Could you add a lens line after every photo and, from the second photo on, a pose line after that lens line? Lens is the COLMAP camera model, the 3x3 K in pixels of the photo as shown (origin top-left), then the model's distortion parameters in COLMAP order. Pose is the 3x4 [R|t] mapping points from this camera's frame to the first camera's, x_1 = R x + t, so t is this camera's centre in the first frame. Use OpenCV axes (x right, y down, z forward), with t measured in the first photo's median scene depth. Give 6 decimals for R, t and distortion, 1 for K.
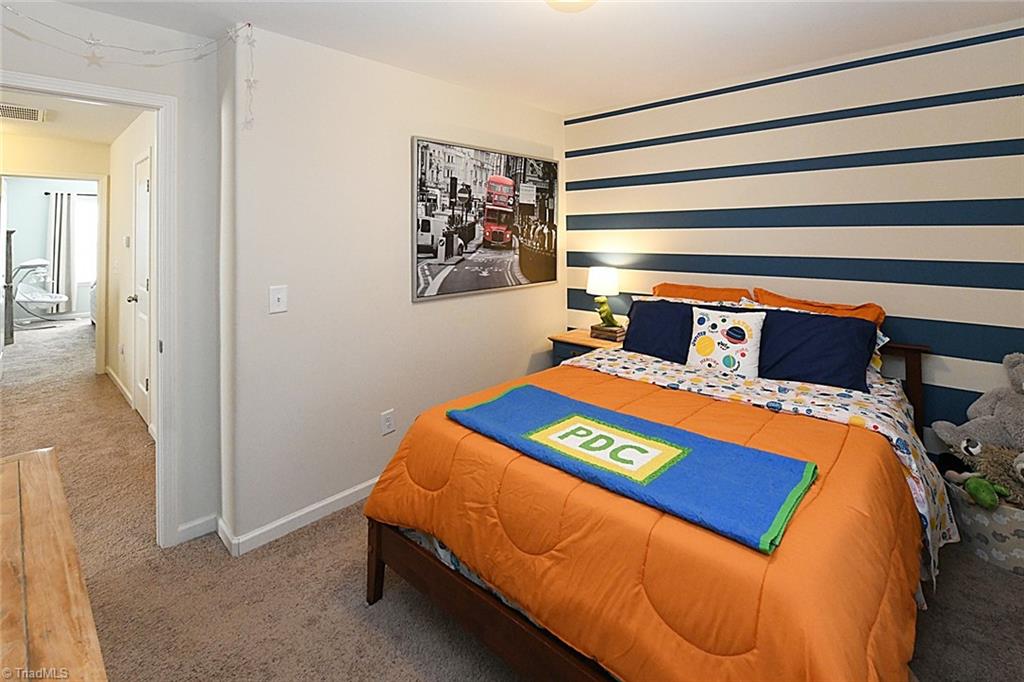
lens RADIAL K [[454.5, 0, 501.4], [0, 454.5, 338.4], [0, 0, 1]] dist [-0.000786, -0.000119]
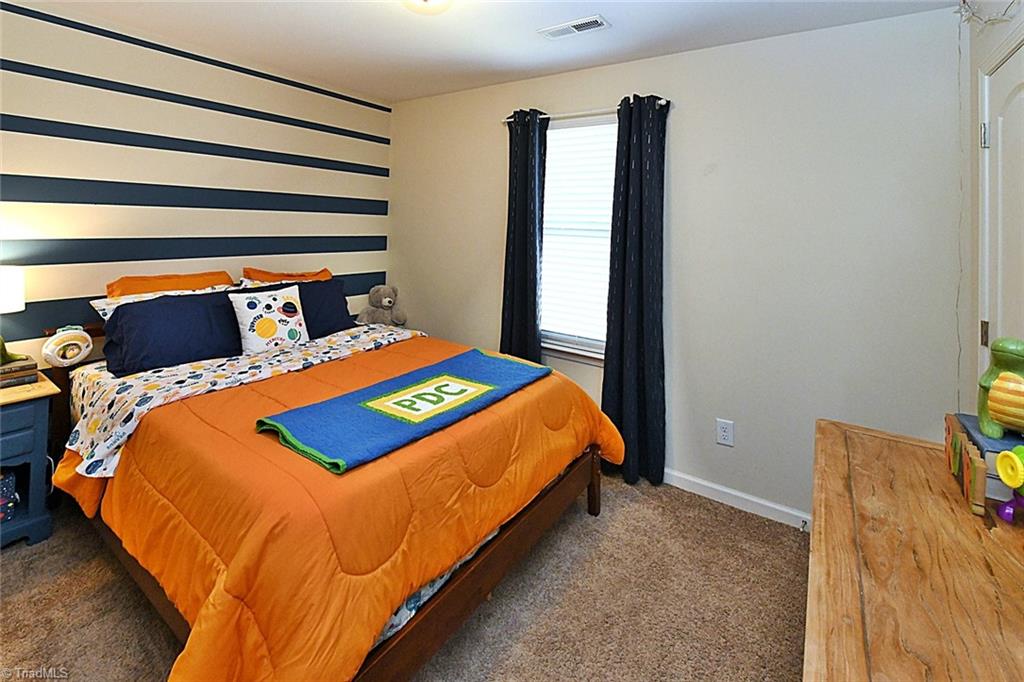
lens RADIAL K [[454.5, 0, 501.4], [0, 454.5, 338.4], [0, 0, 1]] dist [-0.000786, -0.000119]
pose [[-0.133308, -0.245610, 0.960159, -0.615846], [0.195665, 0.943215, 0.268442, -0.134086], [-0.971568, 0.223654, -0.077680, 0.590421]]
